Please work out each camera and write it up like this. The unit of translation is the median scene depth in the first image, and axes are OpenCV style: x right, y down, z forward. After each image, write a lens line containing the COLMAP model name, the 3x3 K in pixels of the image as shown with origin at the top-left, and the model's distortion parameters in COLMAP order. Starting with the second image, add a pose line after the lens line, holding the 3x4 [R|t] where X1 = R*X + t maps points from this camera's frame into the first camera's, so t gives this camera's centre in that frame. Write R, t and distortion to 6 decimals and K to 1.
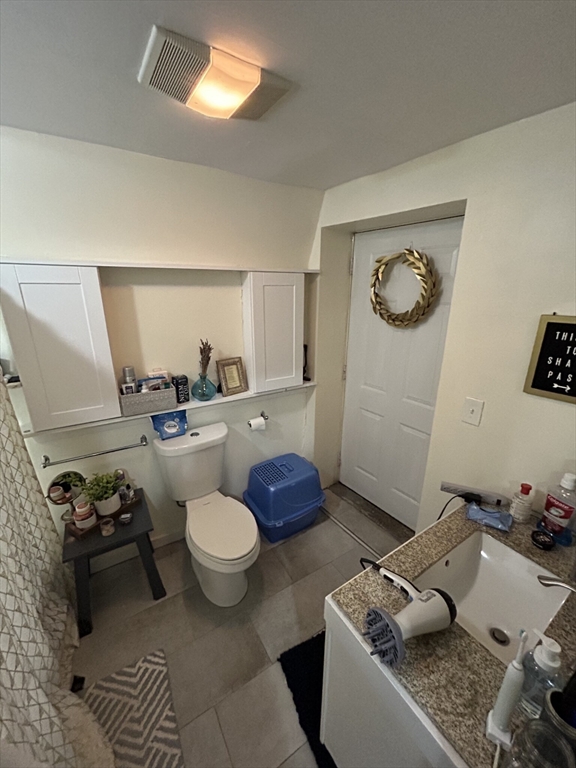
lens RADIAL K [[310.2, 0, 290.1], [0, 310.2, 386.6], [0, 0, 1]] dist [0.000160, 0.000905]
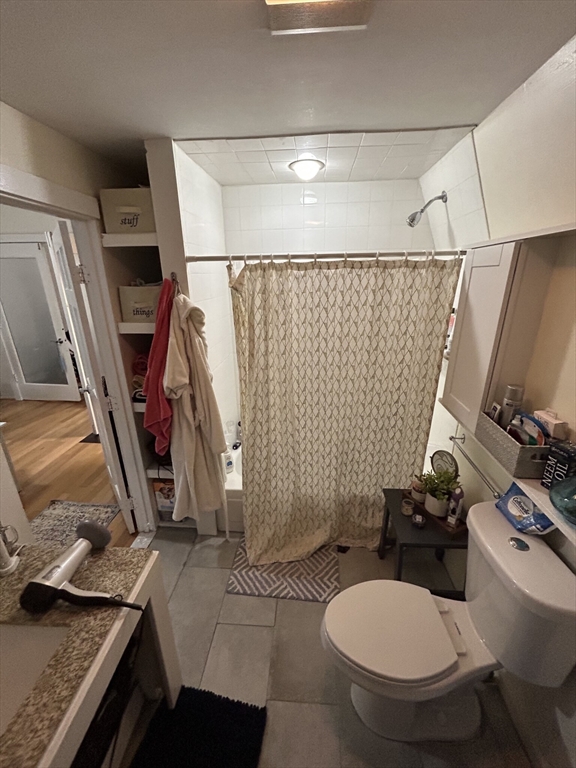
lens RADIAL K [[310.2, 0, 289.3], [0, 310.2, 385.6], [0, 0, 1]] dist [0.000160, 0.000905]
pose [[-0.597488, 0.268802, -0.755483, 0.369261], [-0.230470, 0.844824, 0.482862, -0.345858], [0.768044, 0.462620, -0.442821, 1.129743]]
